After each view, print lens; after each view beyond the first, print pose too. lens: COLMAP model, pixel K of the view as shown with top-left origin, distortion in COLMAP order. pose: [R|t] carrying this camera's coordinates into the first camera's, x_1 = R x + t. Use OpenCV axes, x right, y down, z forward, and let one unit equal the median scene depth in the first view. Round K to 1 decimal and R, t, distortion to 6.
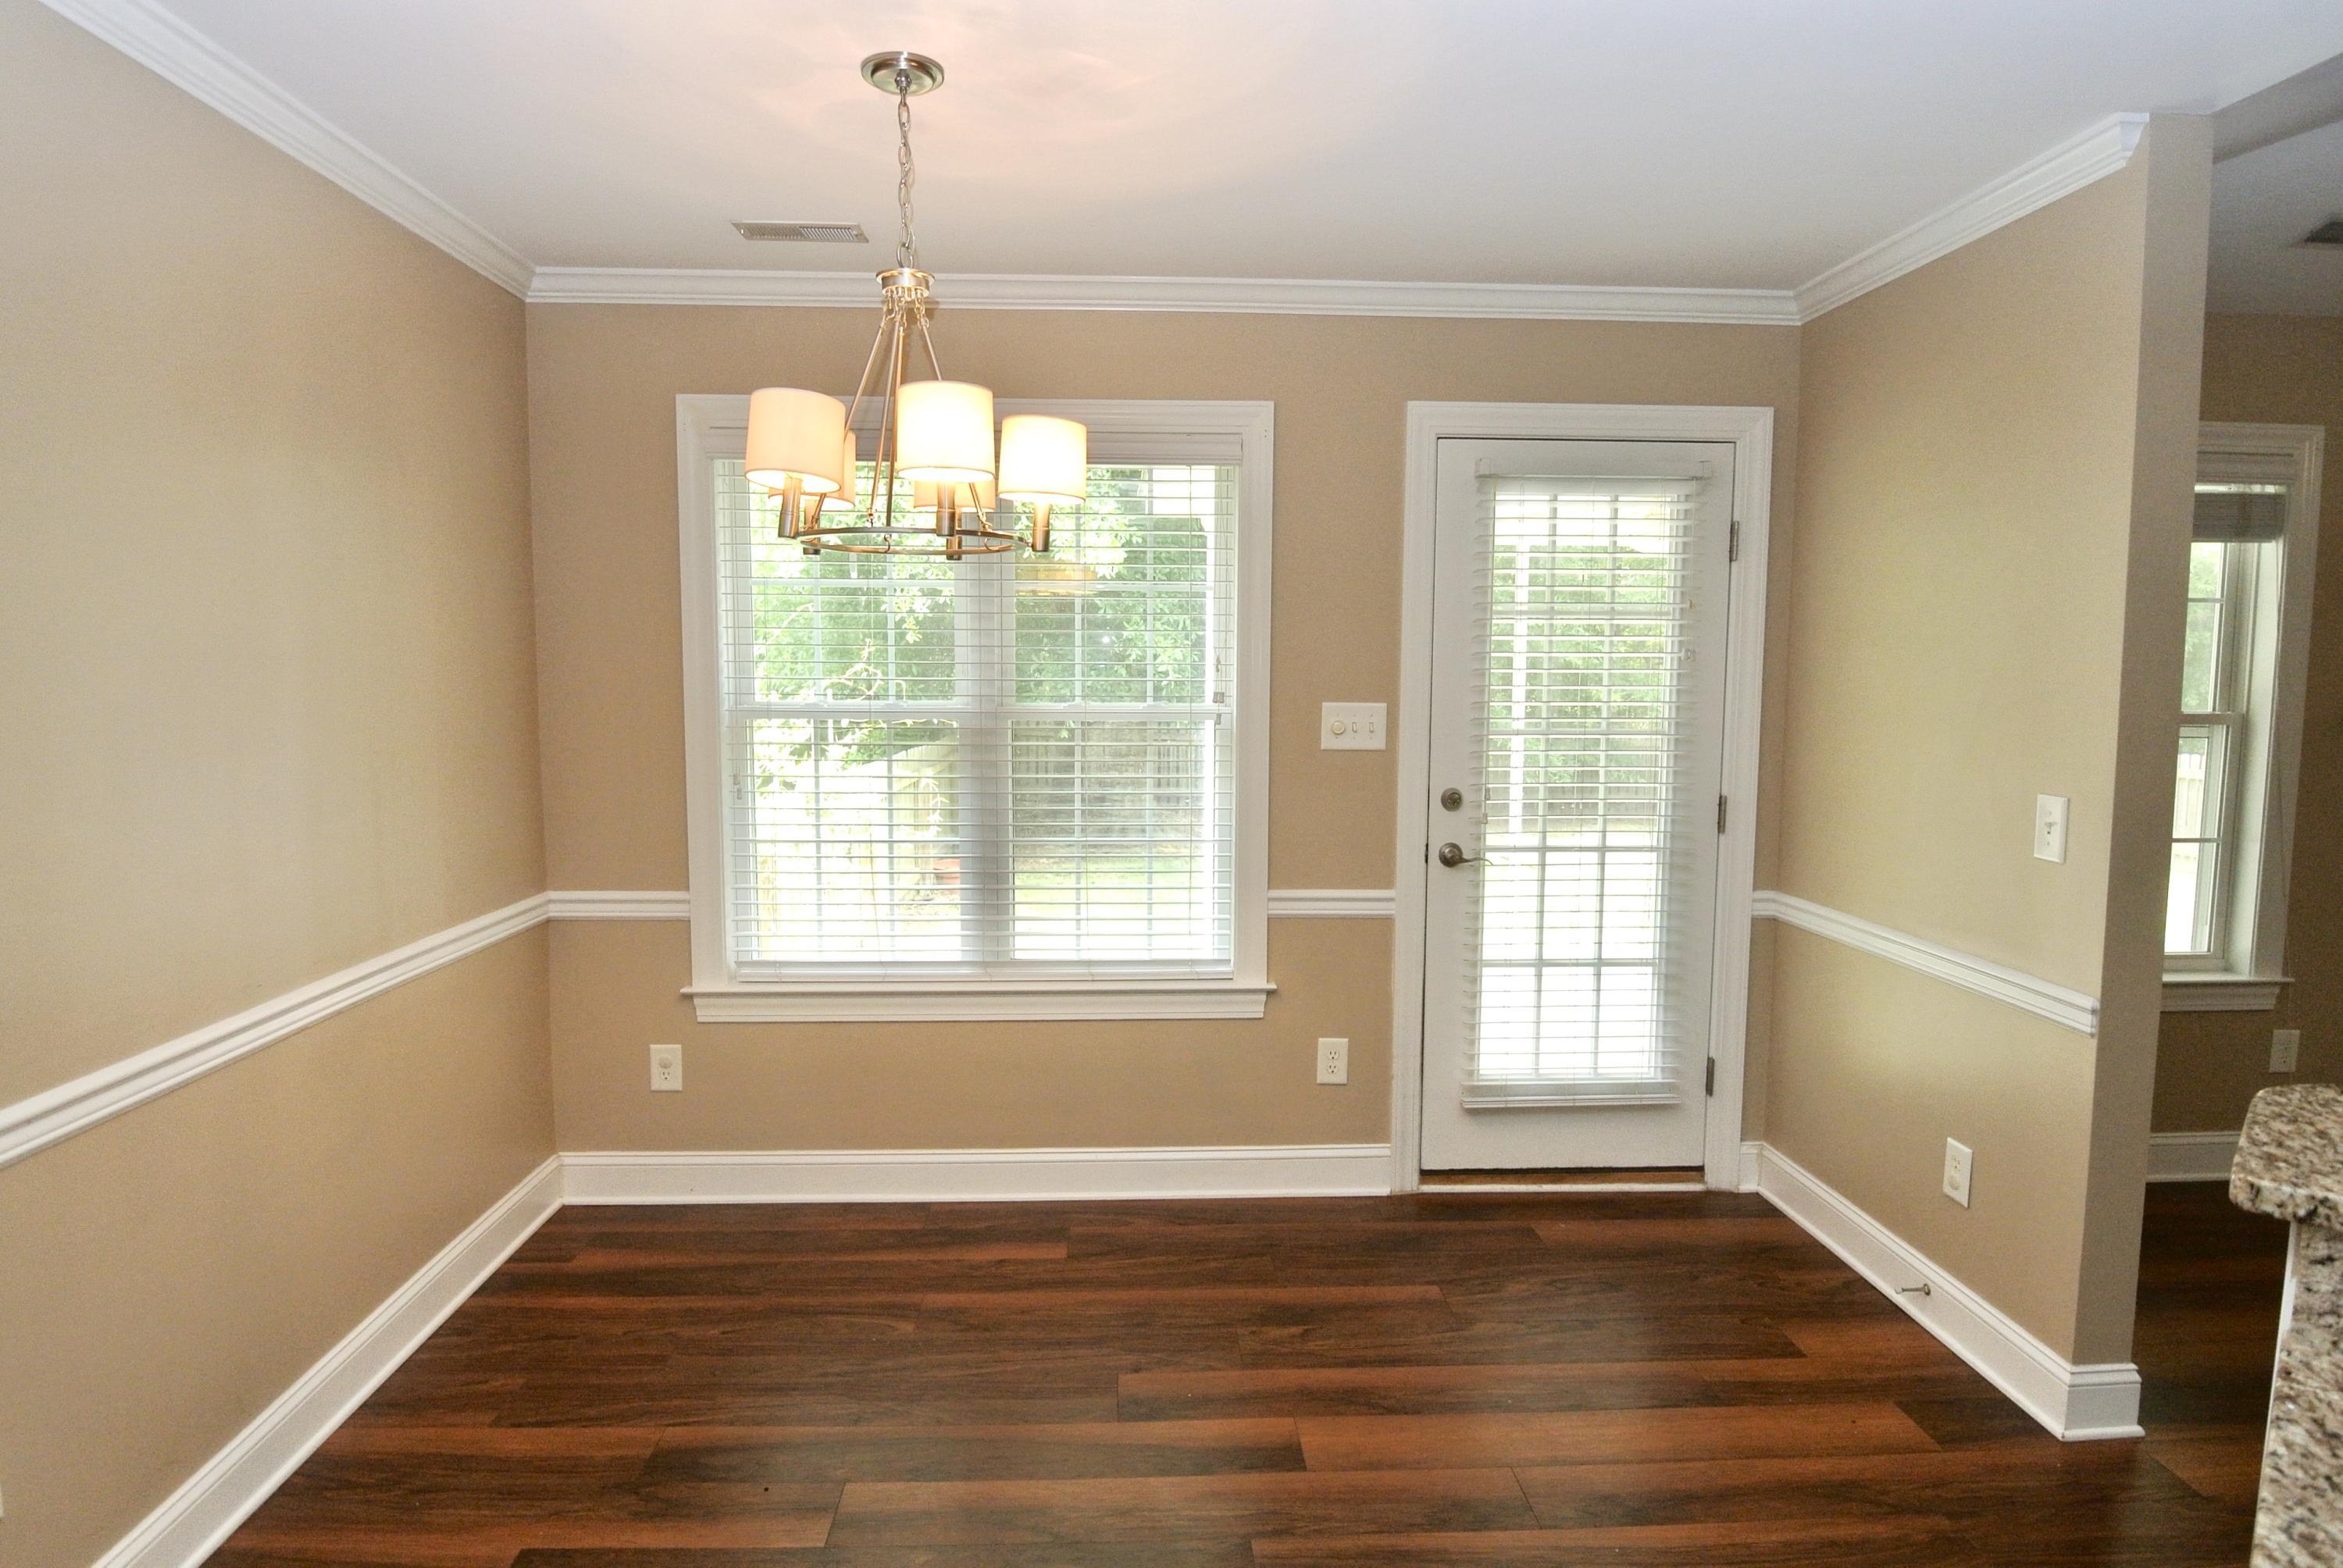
lens RADIAL K [[1324.2, 0, 1161.9], [0, 1324.2, 788.1], [0, 0, 1]] dist [-0.000763, -0.028594]
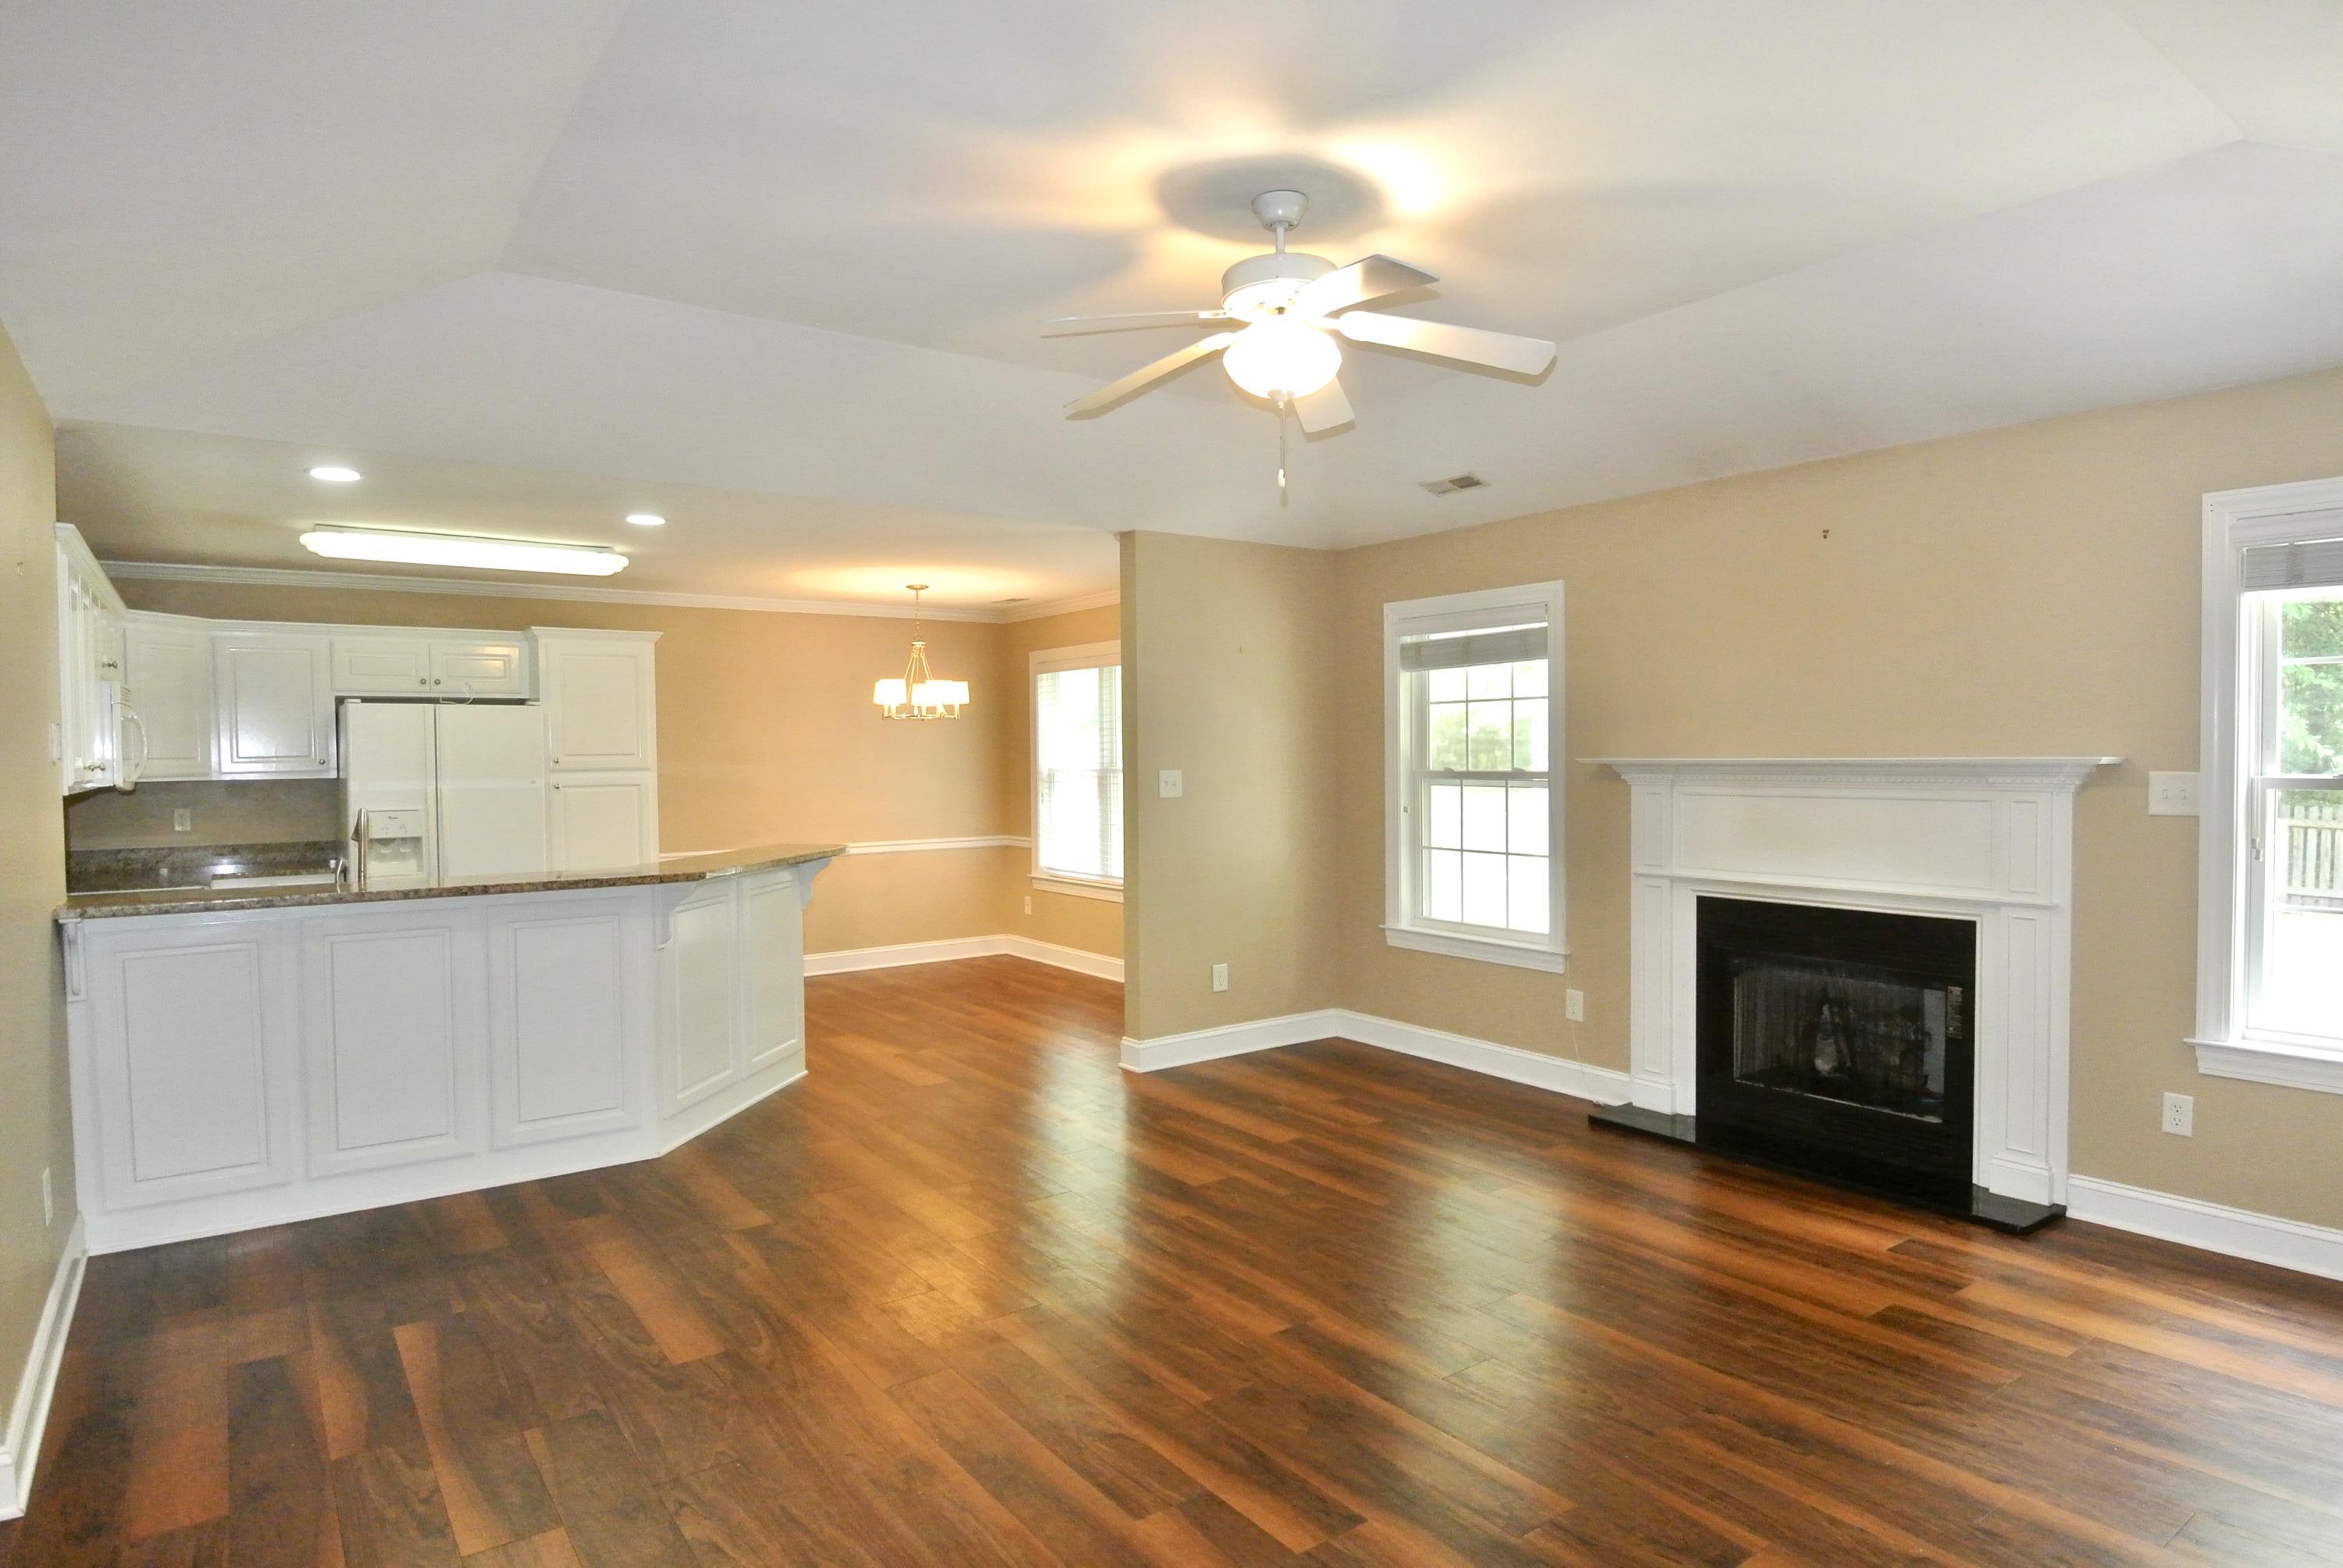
lens RADIAL K [[1324.2, 0, 1161.9], [0, 1324.2, 788.1], [0, 0, 1]] dist [-0.000763, -0.028594]
pose [[0.539323, 0.011776, -0.842017, 1.963263], [-0.067706, 0.997271, -0.029420, 0.039240], [0.839373, 0.072877, 0.538648, -0.199611]]
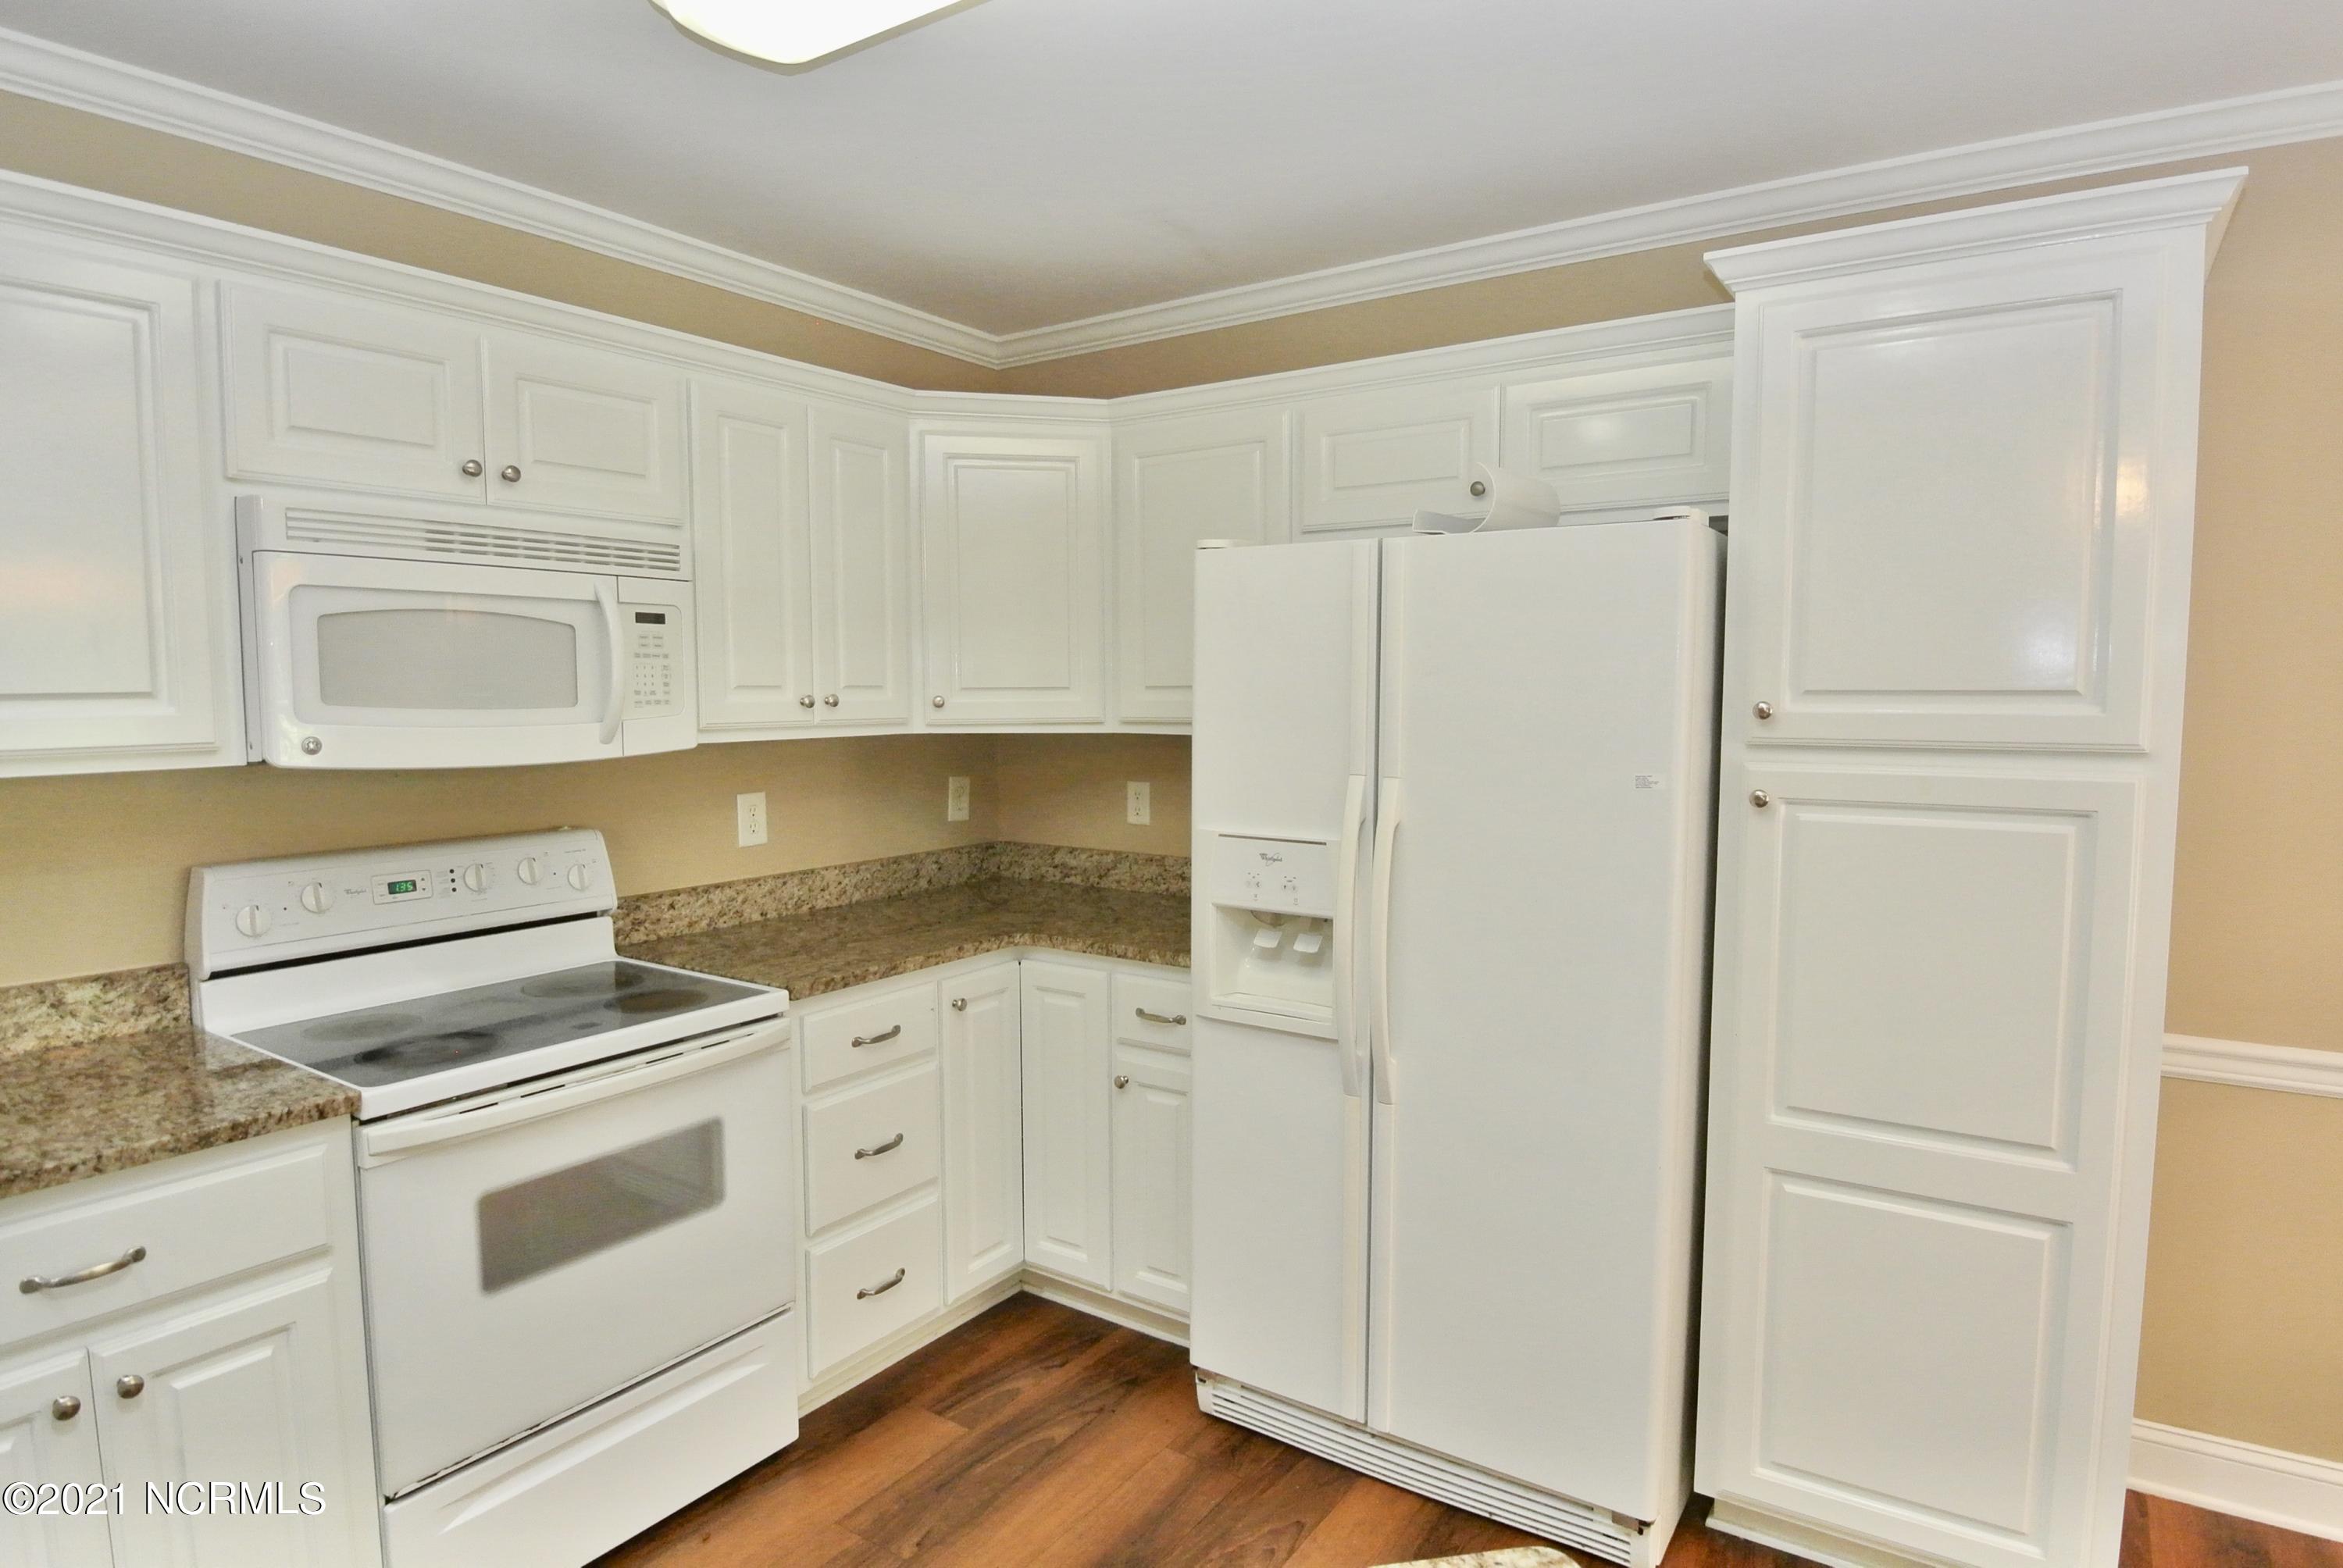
lens RADIAL K [[1311.3, 0, 1171.5], [0, 1311.3, 784.0], [0, 0, 1]] dist [0.001210, -0.029359]
pose [[-0.600712, 0.052425, -0.797745, 0.403830], [-0.084408, 0.988111, 0.128496, -0.020688], [0.794997, 0.144525, -0.589145, 0.247101]]
